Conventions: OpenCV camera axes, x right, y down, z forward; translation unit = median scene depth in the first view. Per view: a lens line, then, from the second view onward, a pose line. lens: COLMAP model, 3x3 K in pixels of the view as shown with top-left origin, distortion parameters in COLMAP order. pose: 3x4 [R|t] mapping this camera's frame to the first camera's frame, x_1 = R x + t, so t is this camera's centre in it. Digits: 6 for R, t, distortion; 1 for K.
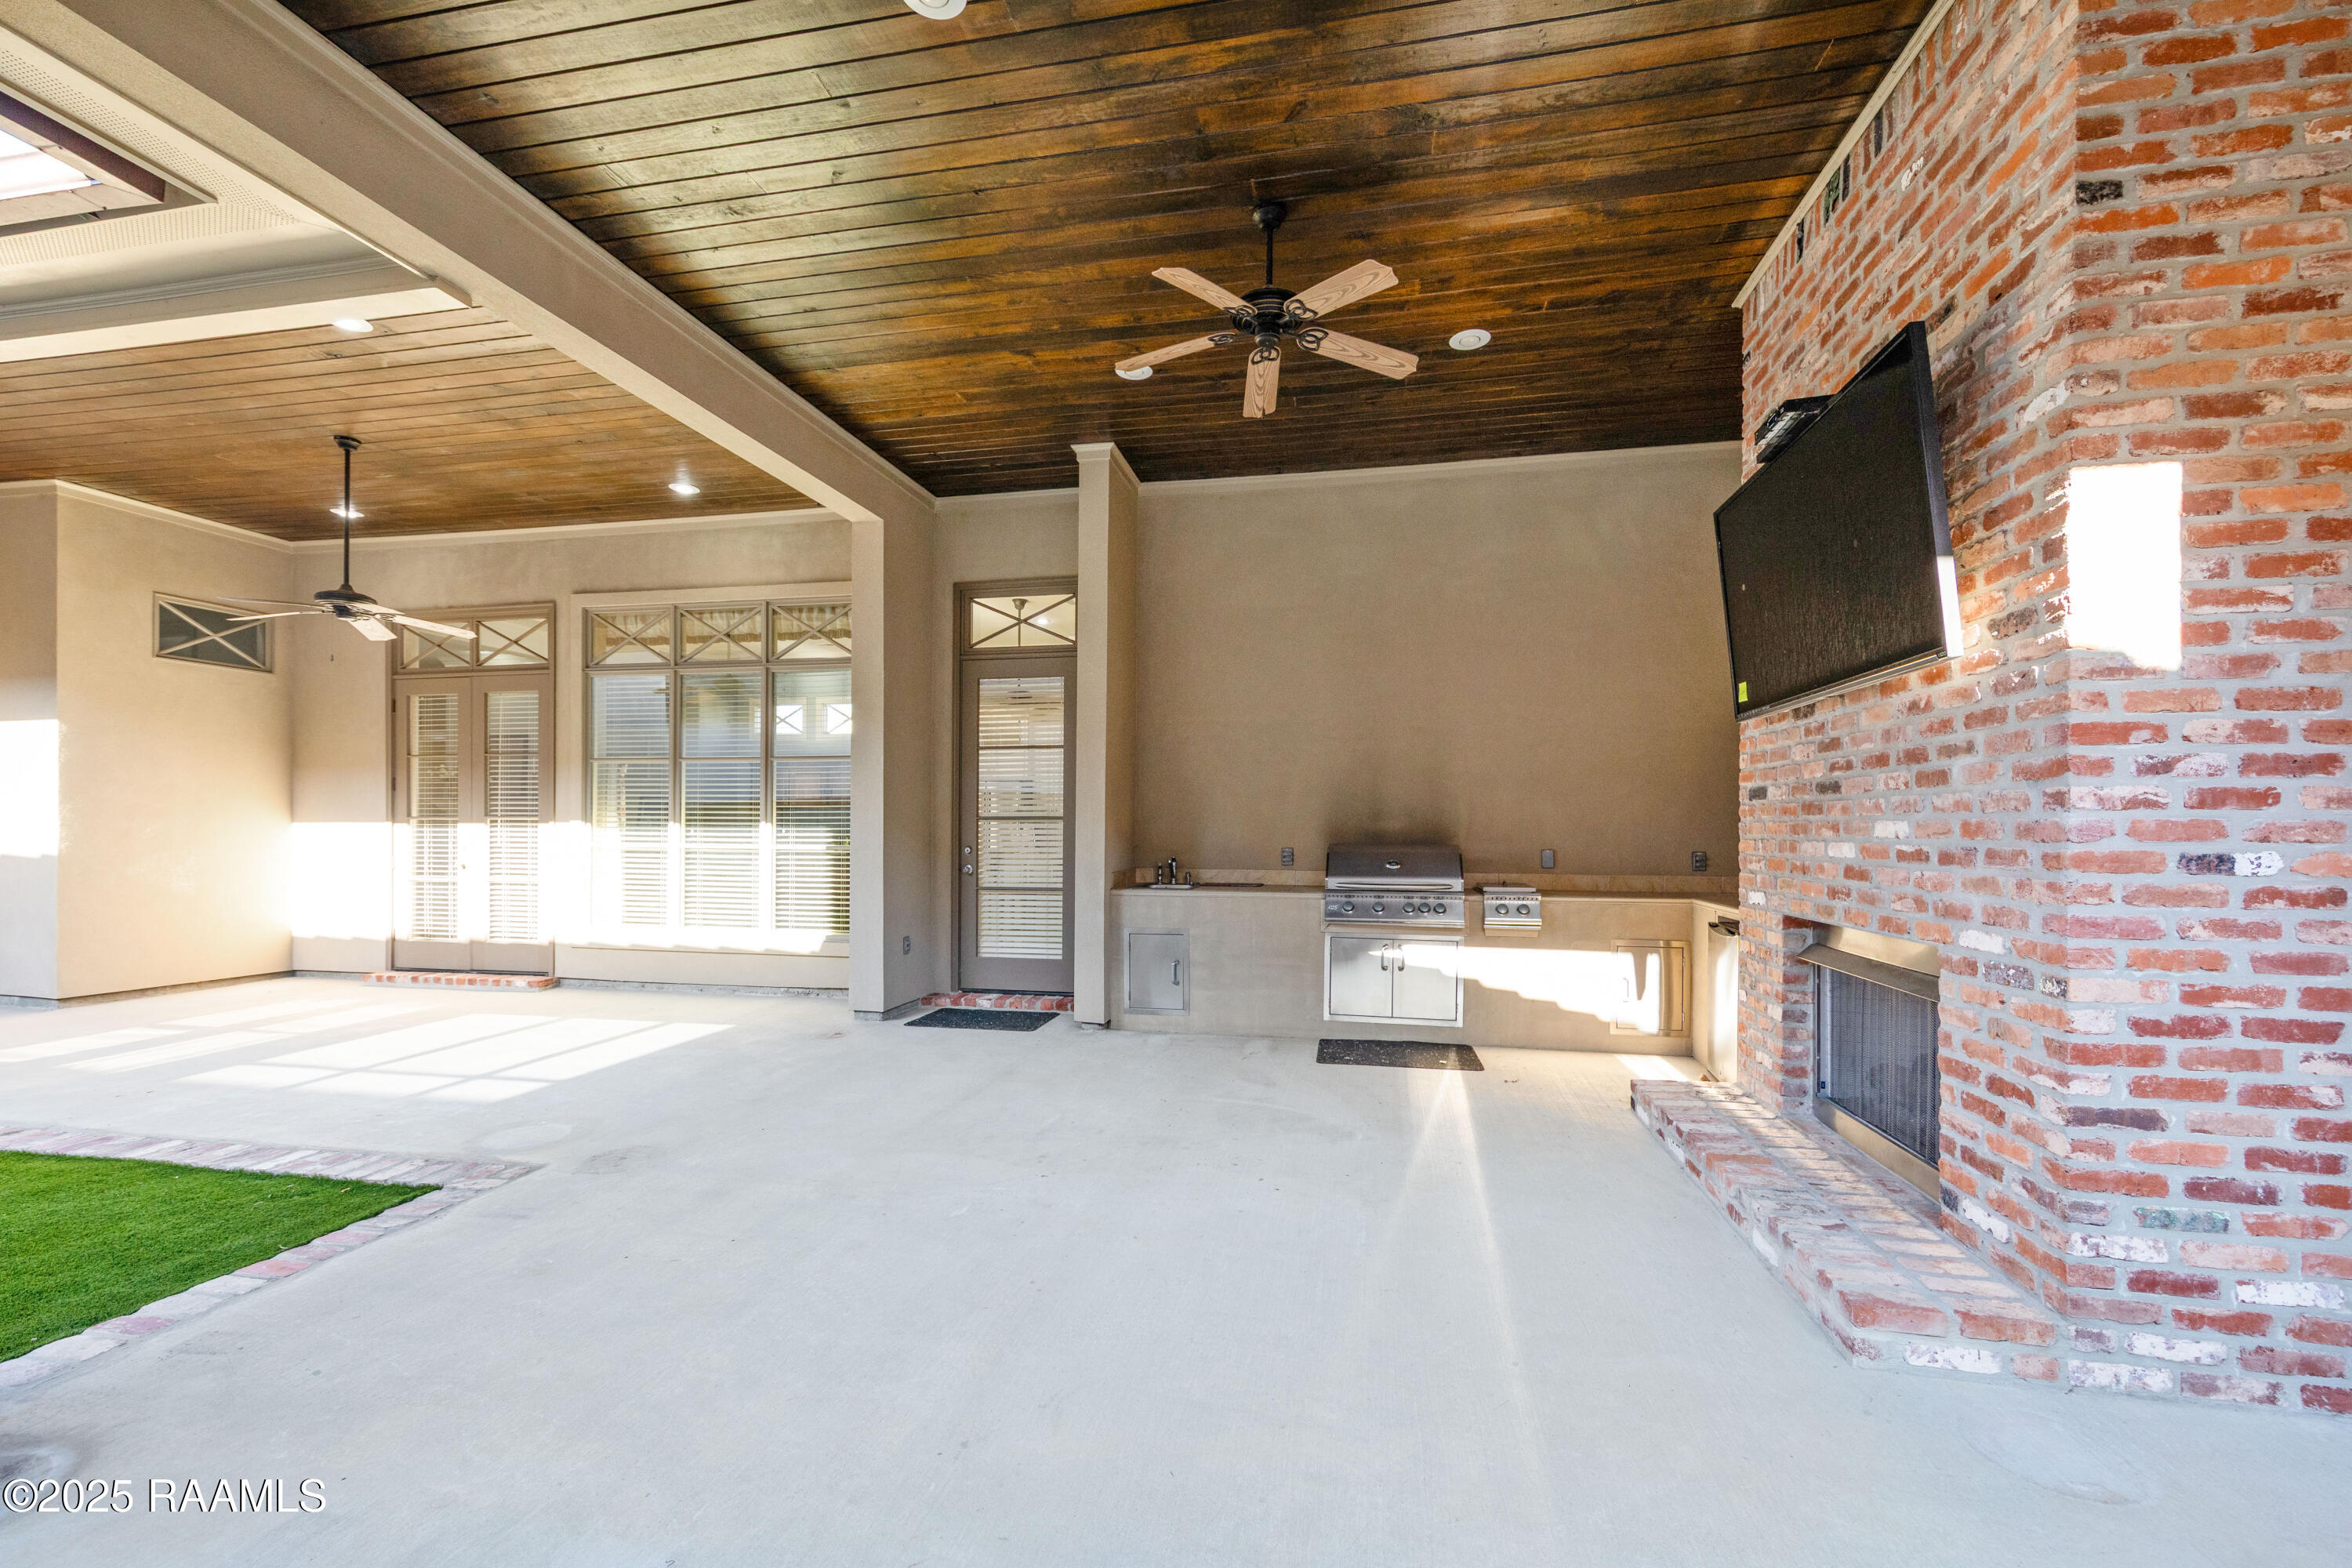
lens RADIAL K [[937.8, 0, 1183.5], [0, 937.8, 825.6], [0, 0, 1]] dist [0.000703, 0.000024]
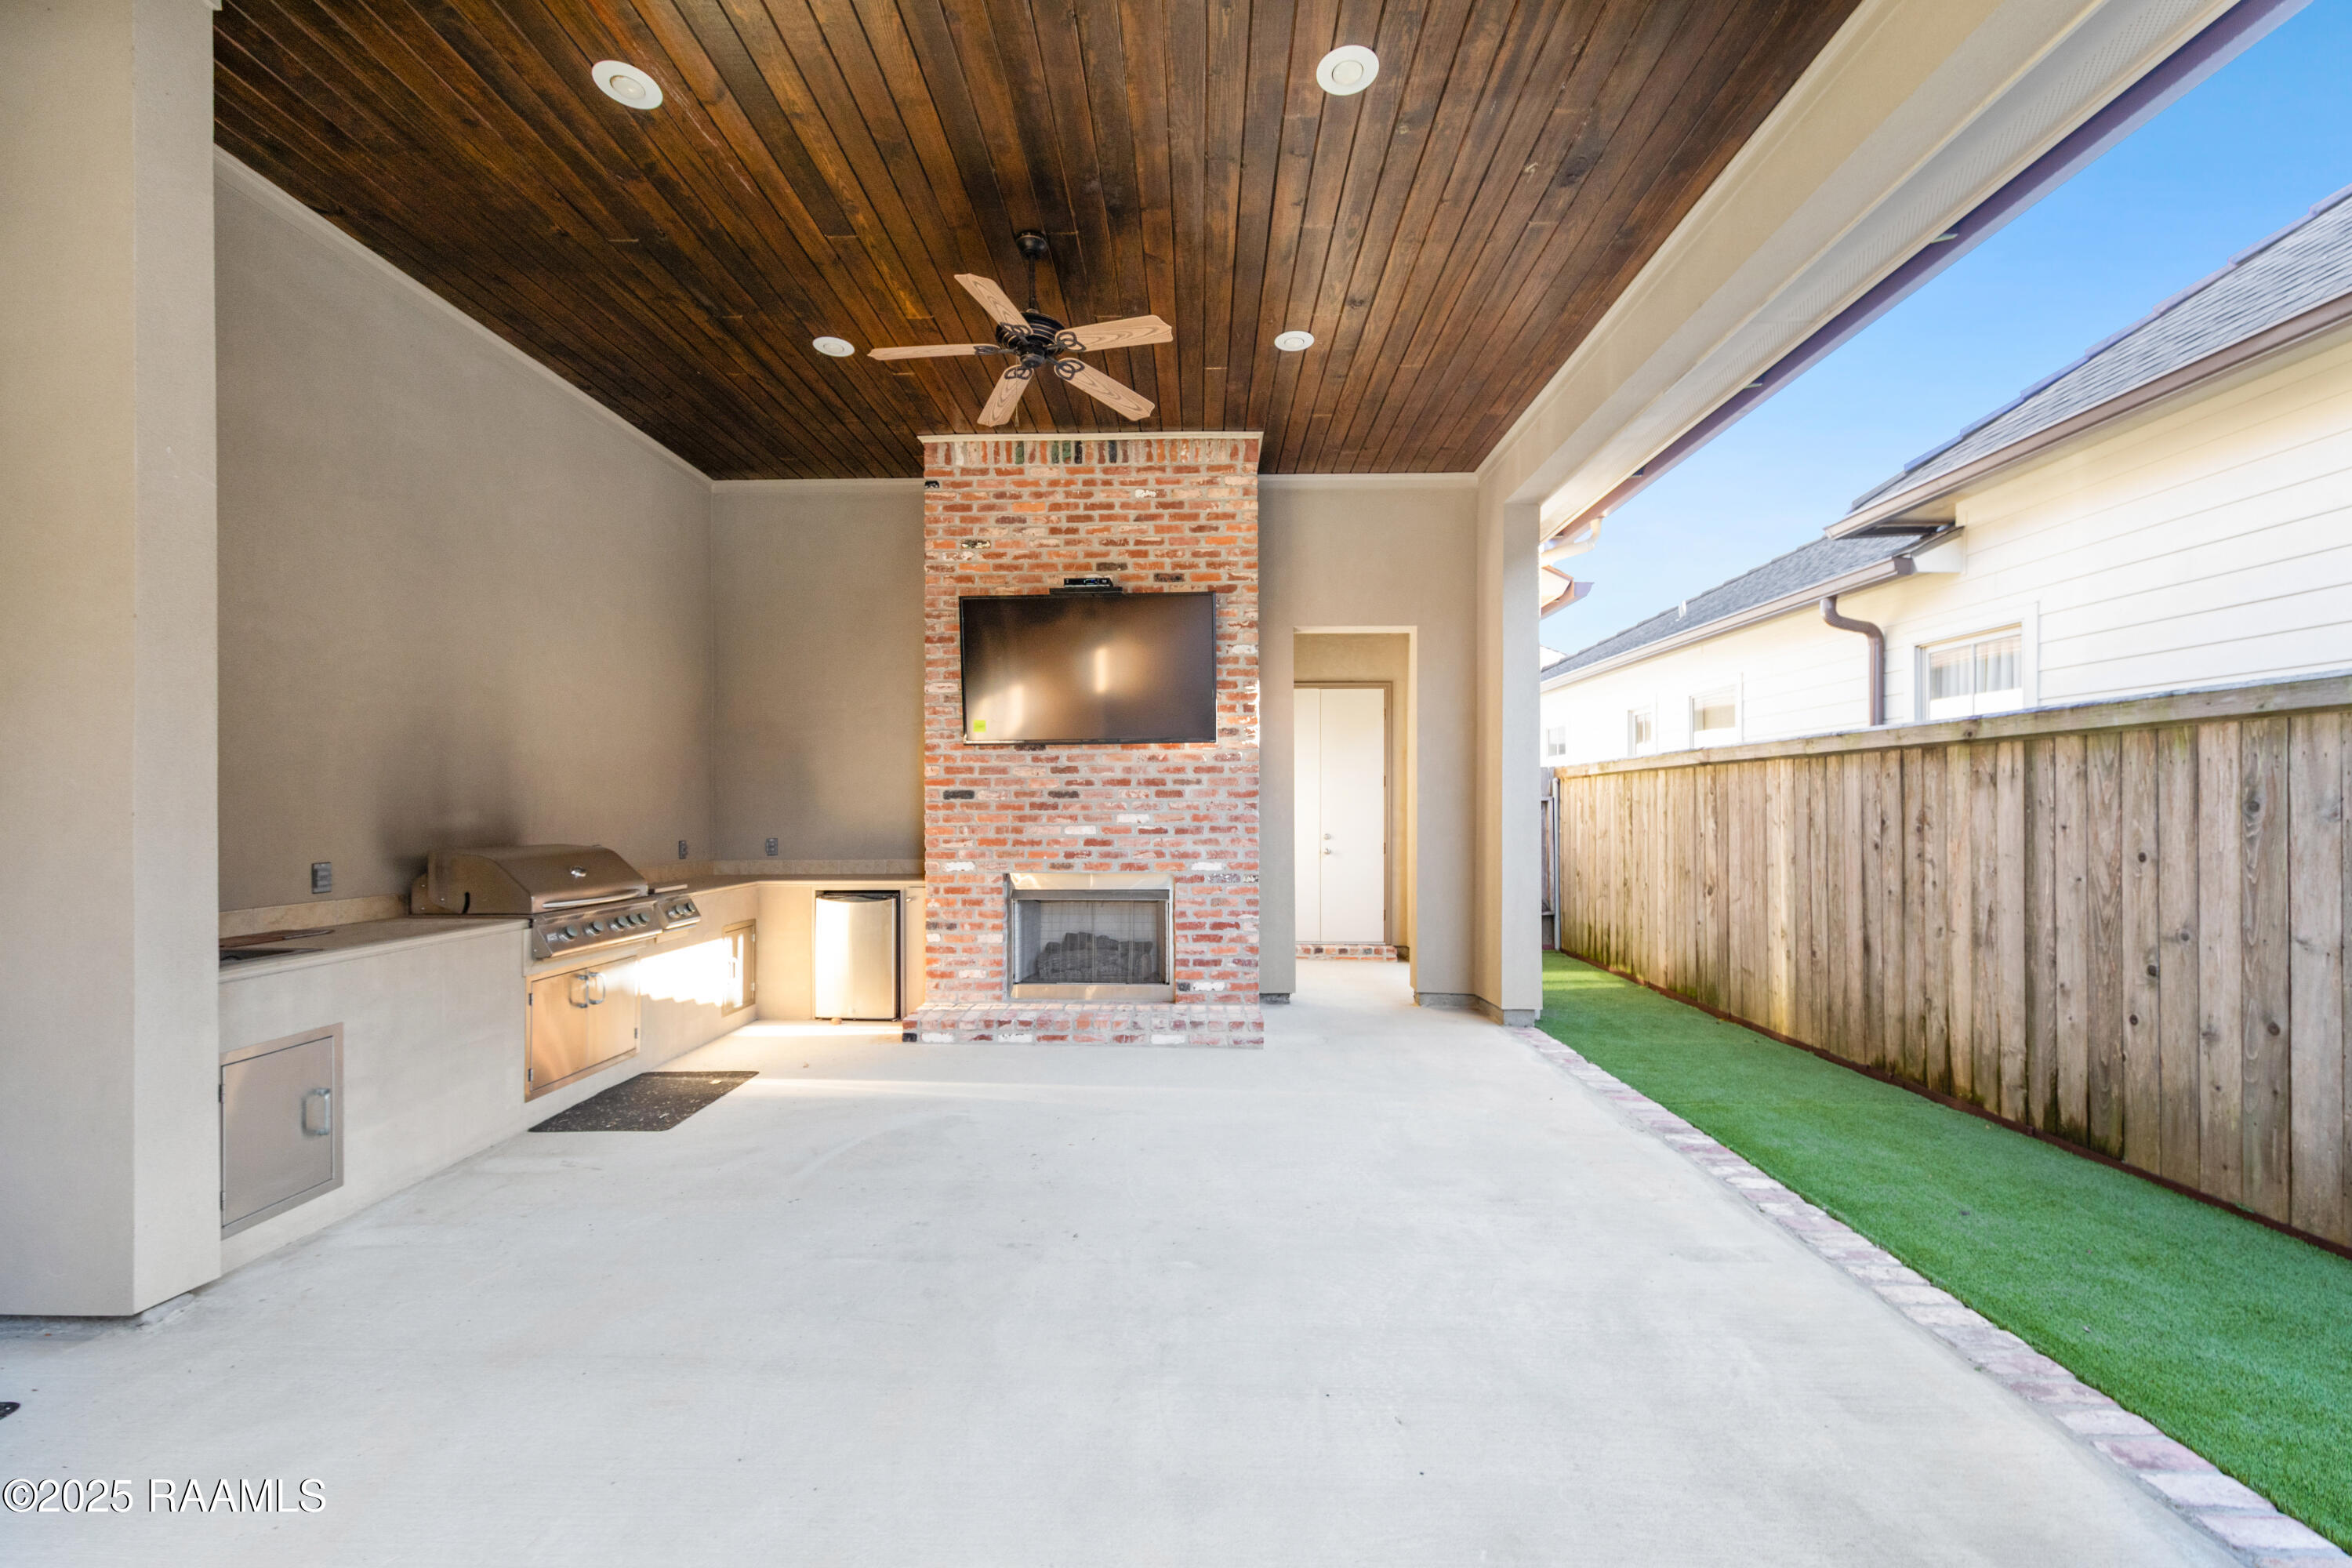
lens RADIAL K [[929.4, 0, 1178.1], [0, 929.4, 808.4], [0, 0, 1]] dist [-0.000074, -0.000032]
pose [[-0.170867, -0.001187, 0.985293, -1.200709], [0.003111, 0.999994, 0.001744, -0.020048], [-0.985289, 0.003363, -0.170863, 1.263002]]
